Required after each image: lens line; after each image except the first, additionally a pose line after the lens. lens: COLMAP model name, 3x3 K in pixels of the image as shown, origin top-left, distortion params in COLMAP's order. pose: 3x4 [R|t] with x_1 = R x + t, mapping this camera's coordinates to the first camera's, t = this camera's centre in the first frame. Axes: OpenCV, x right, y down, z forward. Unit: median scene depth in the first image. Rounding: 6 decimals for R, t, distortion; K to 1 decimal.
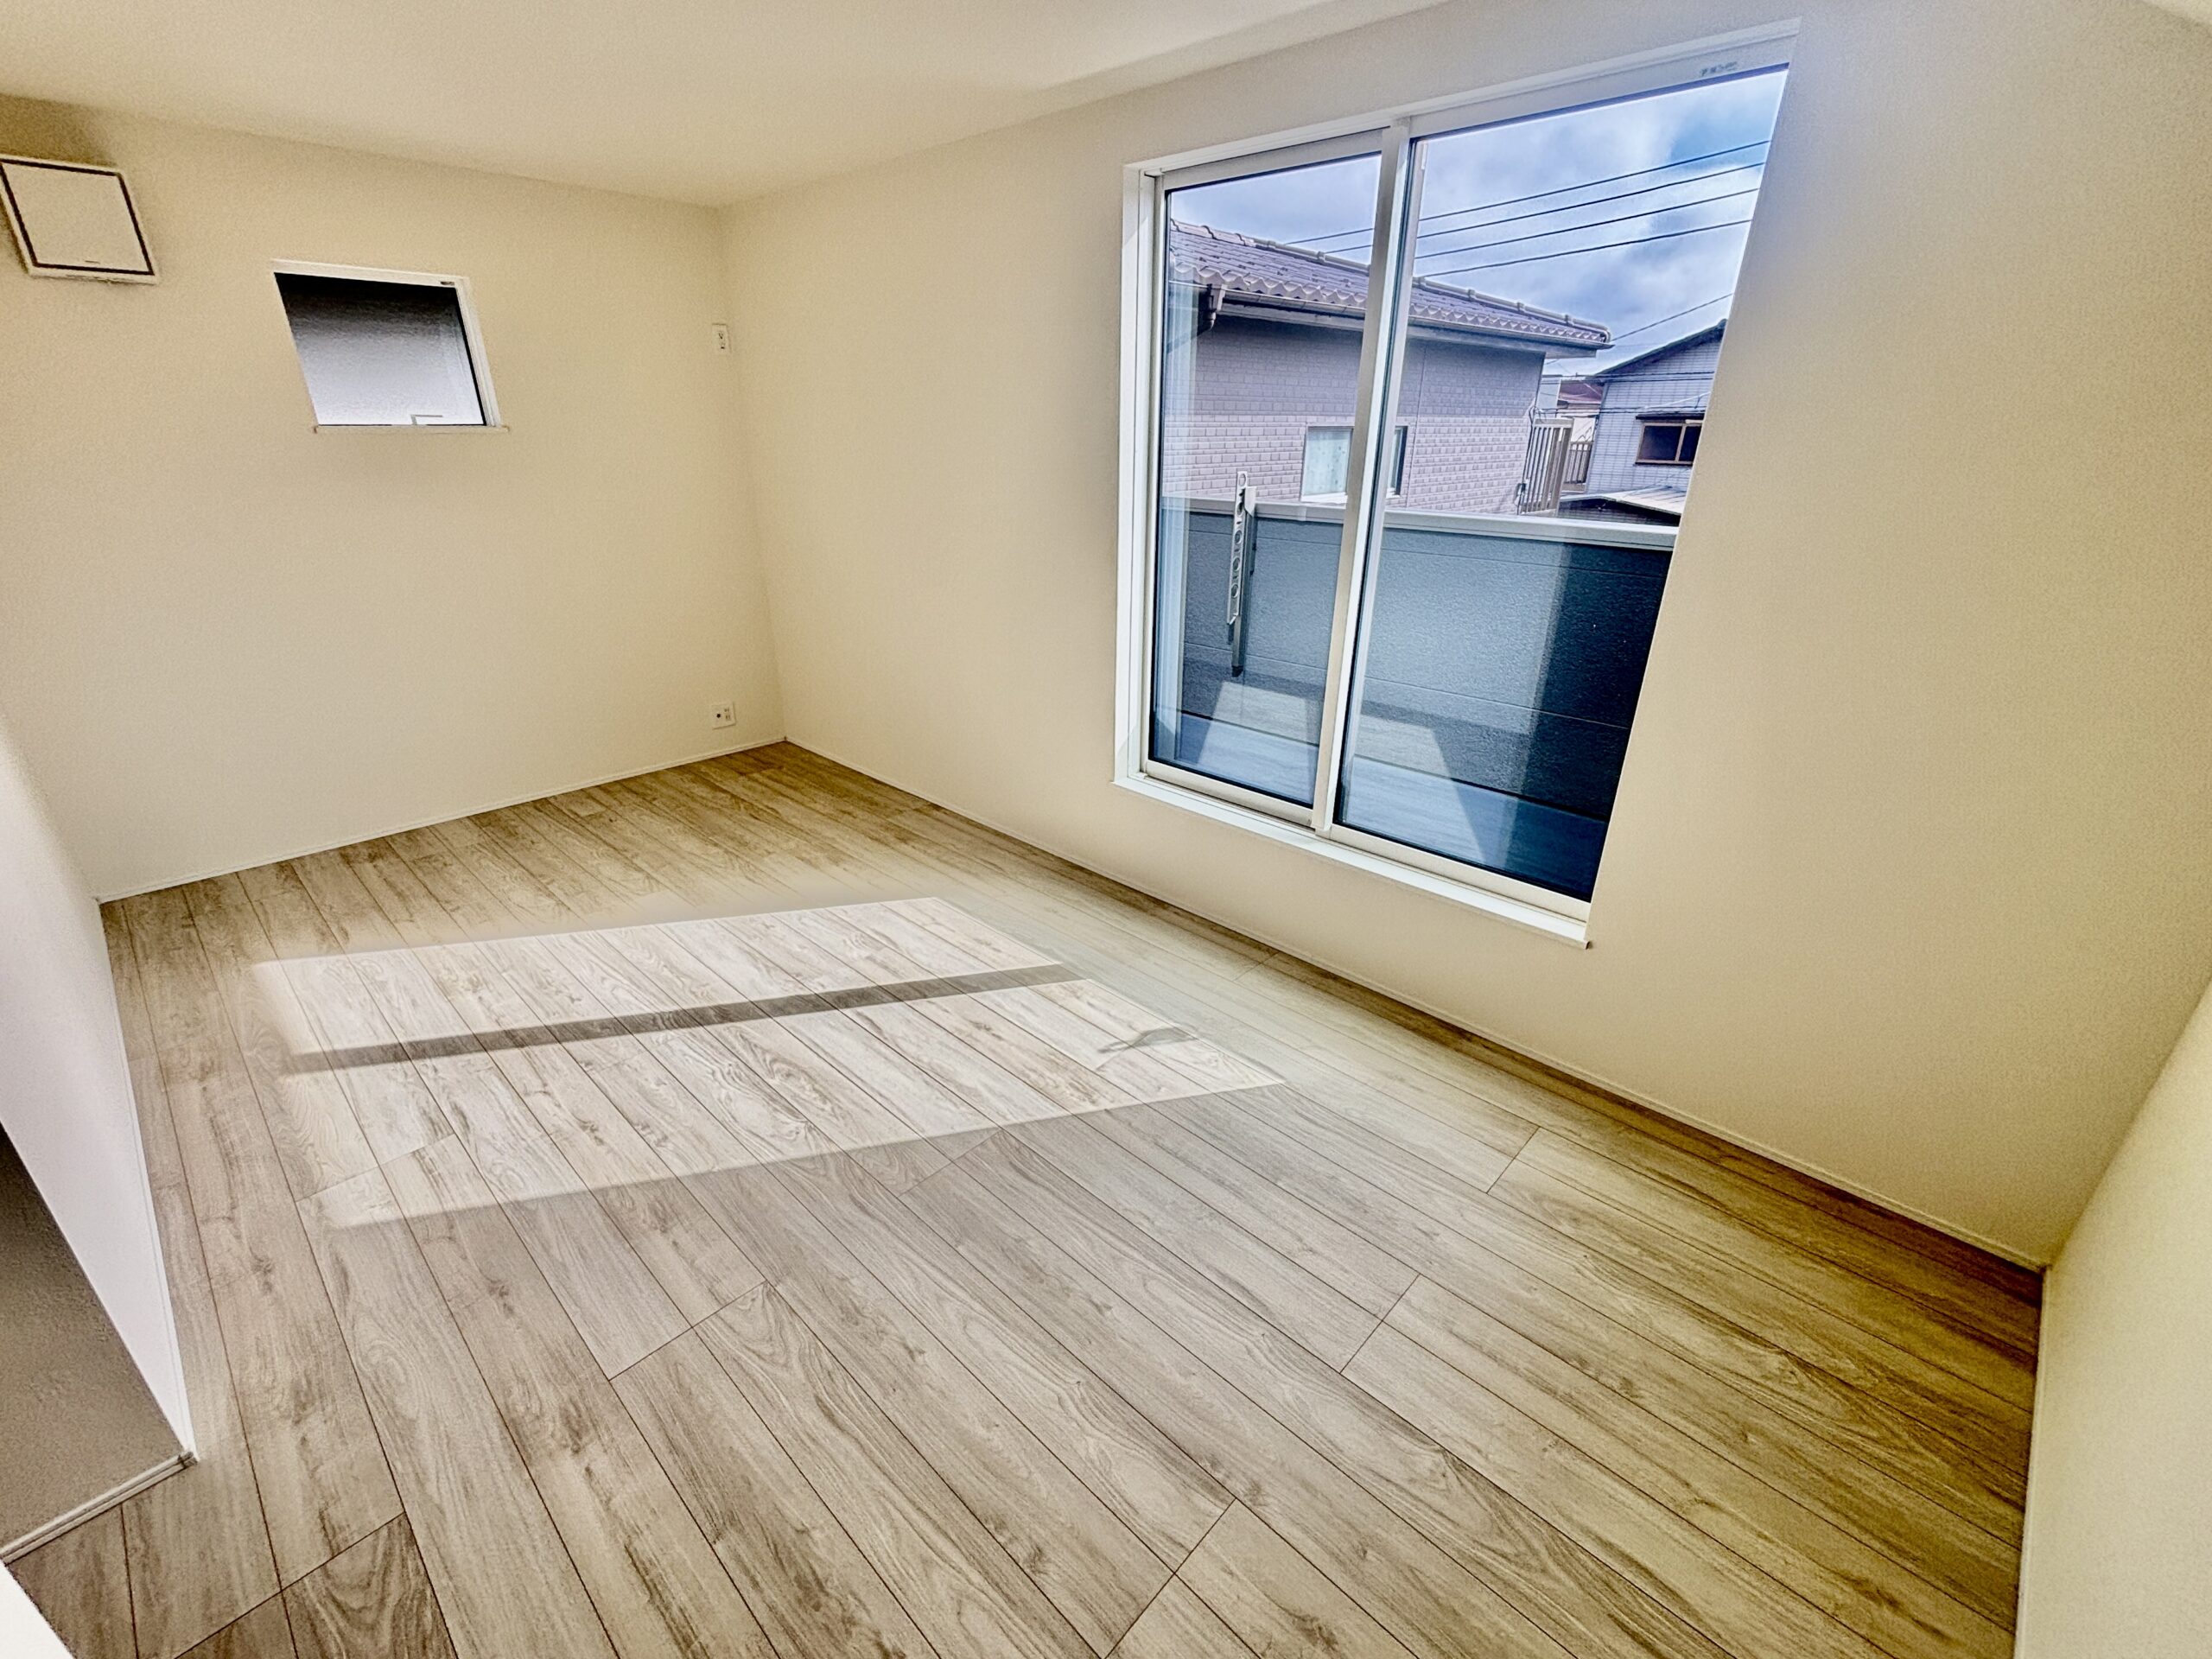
lens RADIAL K [[996.1, 0, 1098.9], [0, 996.1, 819.5], [0, 0, 1]] dist [-0.000715, -0.001099]
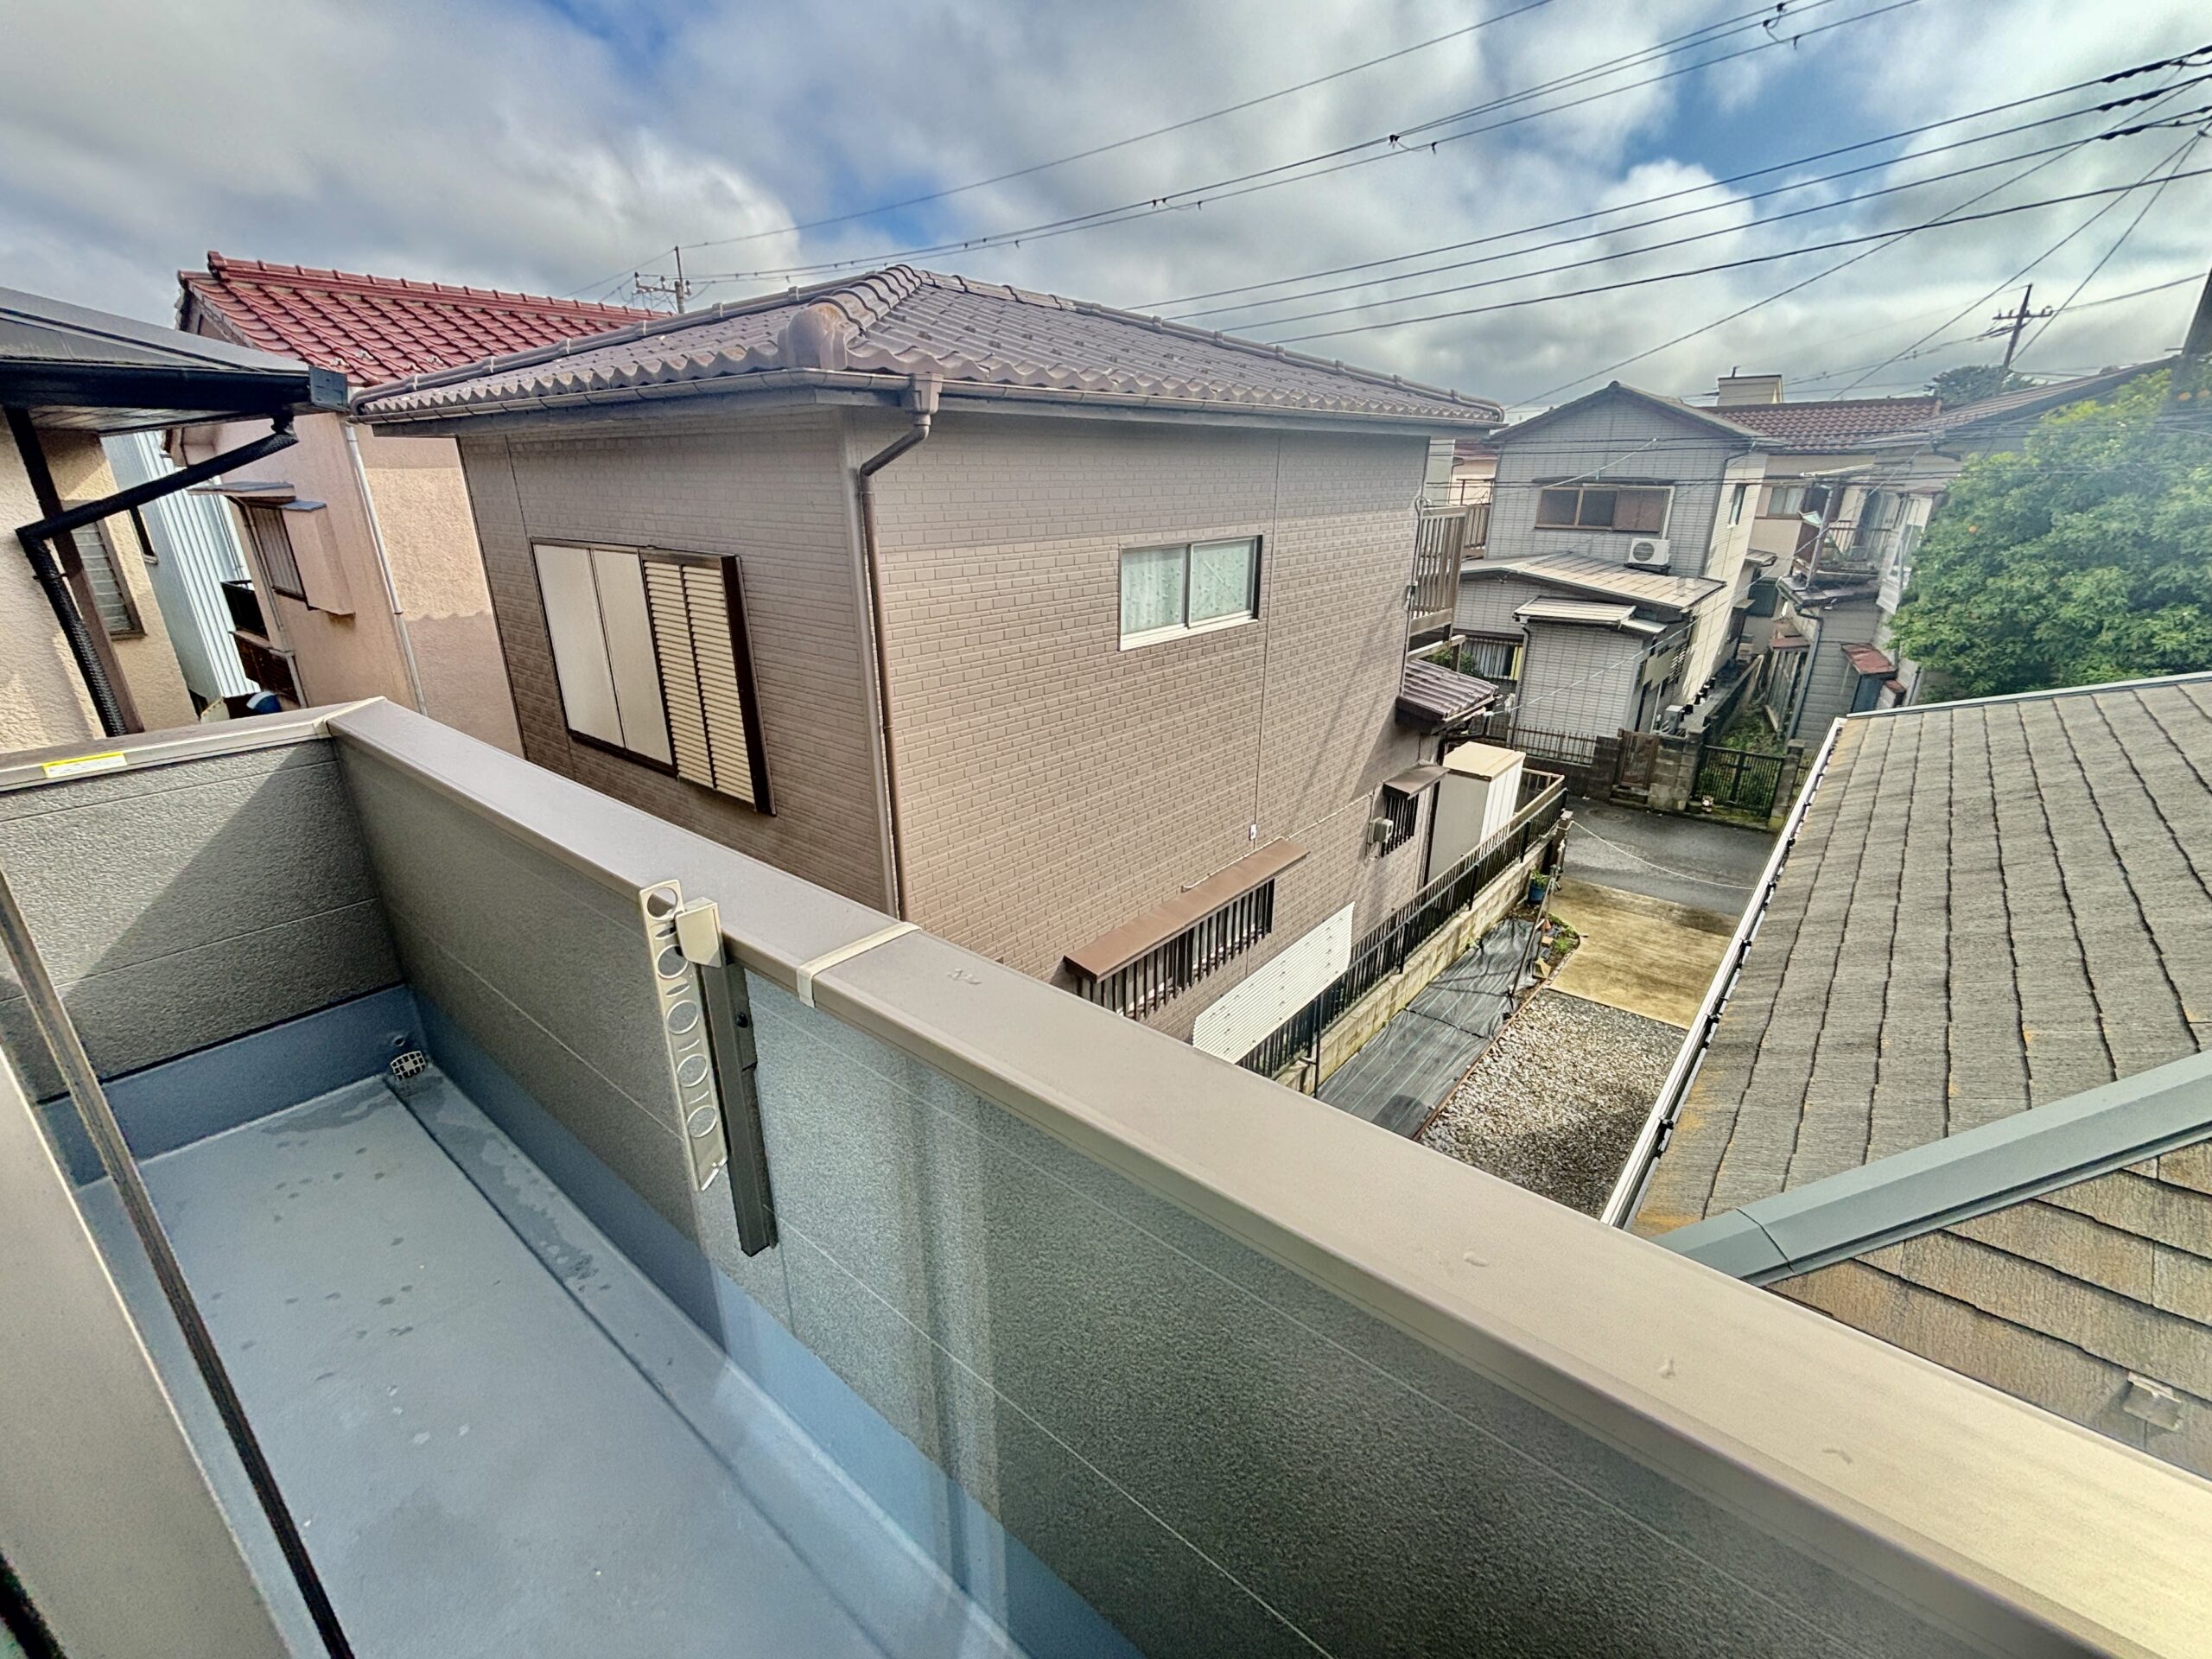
lens RADIAL K [[970.8, 0, 1106.0], [0, 970.8, 829.5], [0, 0, 1]] dist [0.005103, -0.001008]
pose [[0.996898, -0.038755, 0.068495, 0.122968], [0.040598, 0.998844, -0.025720, -0.144588], [-0.067419, 0.028421, 0.997320, 0.241835]]
